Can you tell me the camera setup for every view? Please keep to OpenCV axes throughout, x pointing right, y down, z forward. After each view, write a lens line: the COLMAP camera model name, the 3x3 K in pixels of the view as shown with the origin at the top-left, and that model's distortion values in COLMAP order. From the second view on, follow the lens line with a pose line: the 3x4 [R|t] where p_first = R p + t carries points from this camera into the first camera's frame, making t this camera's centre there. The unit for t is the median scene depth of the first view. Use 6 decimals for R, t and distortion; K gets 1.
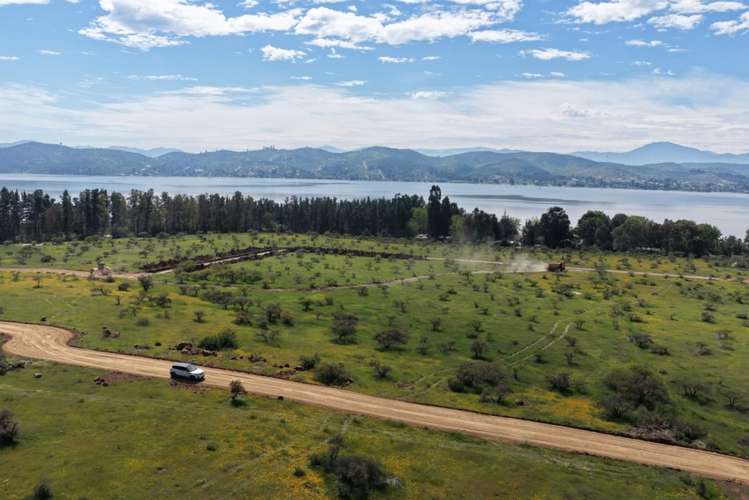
lens RADIAL K [[622.2, 0, 375.6], [0, 622.2, 249.2], [0, 0, 1]] dist [-0.009577, 0.036628]
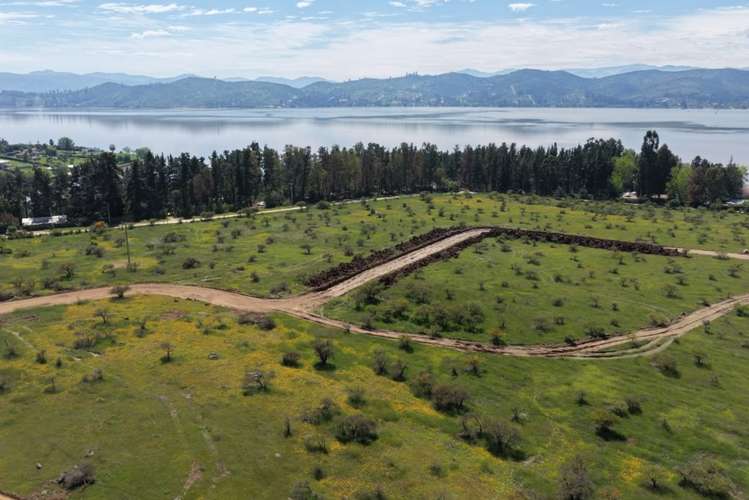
lens RADIAL K [[622.2, 0, 376.9], [0, 622.2, 249.5], [0, 0, 1]] dist [-0.009577, 0.036628]
pose [[0.975792, 0.026829, -0.217048, -0.089028], [-0.001383, 0.993184, 0.116548, -0.059785], [0.218695, -0.113426, 0.969178, 0.200543]]
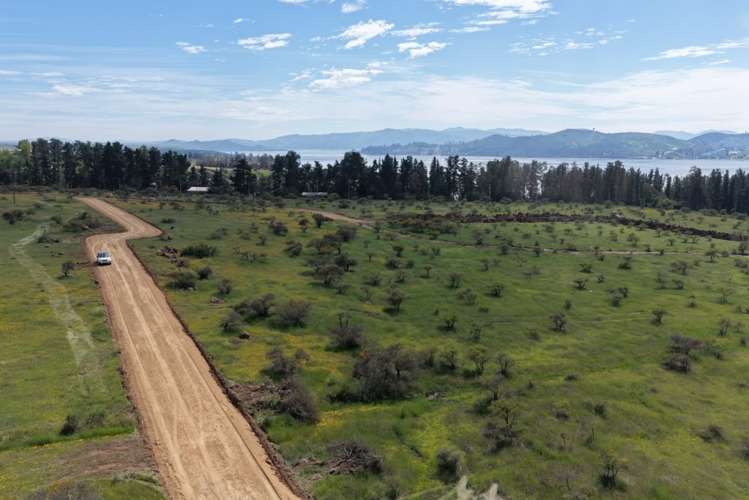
lens RADIAL K [[622.2, 0, 378.8], [0, 622.2, 253.8], [0, 0, 1]] dist [-0.009577, 0.036628]
pose [[0.686095, 0.101283, -0.720427, 0.266946], [-0.079535, 0.994769, 0.064107, 0.015293], [0.723151, 0.013316, 0.690561, 0.140004]]
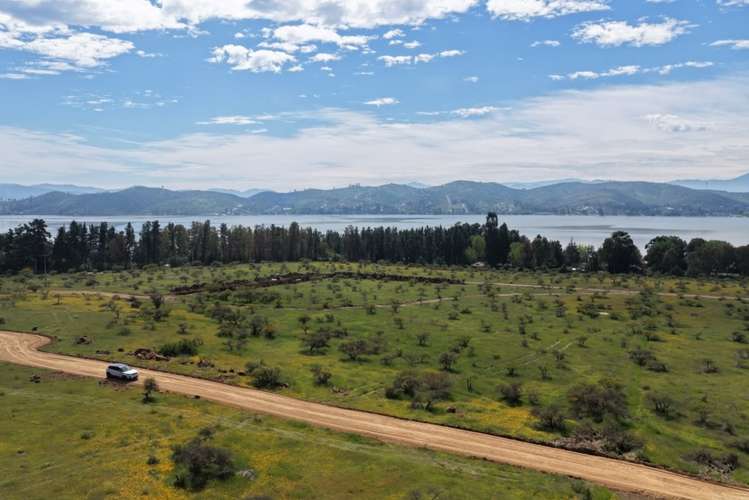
lens RADIAL K [[622.2, 0, 374.5], [0, 622.2, 244.6], [0, 0, 1]] dist [-0.009577, 0.036628]
pose [[0.989713, -0.016408, -0.142120, 0.068417], [0.007180, 0.997846, -0.065204, 0.015221], [0.142884, 0.063512, 0.987700, 0.009133]]
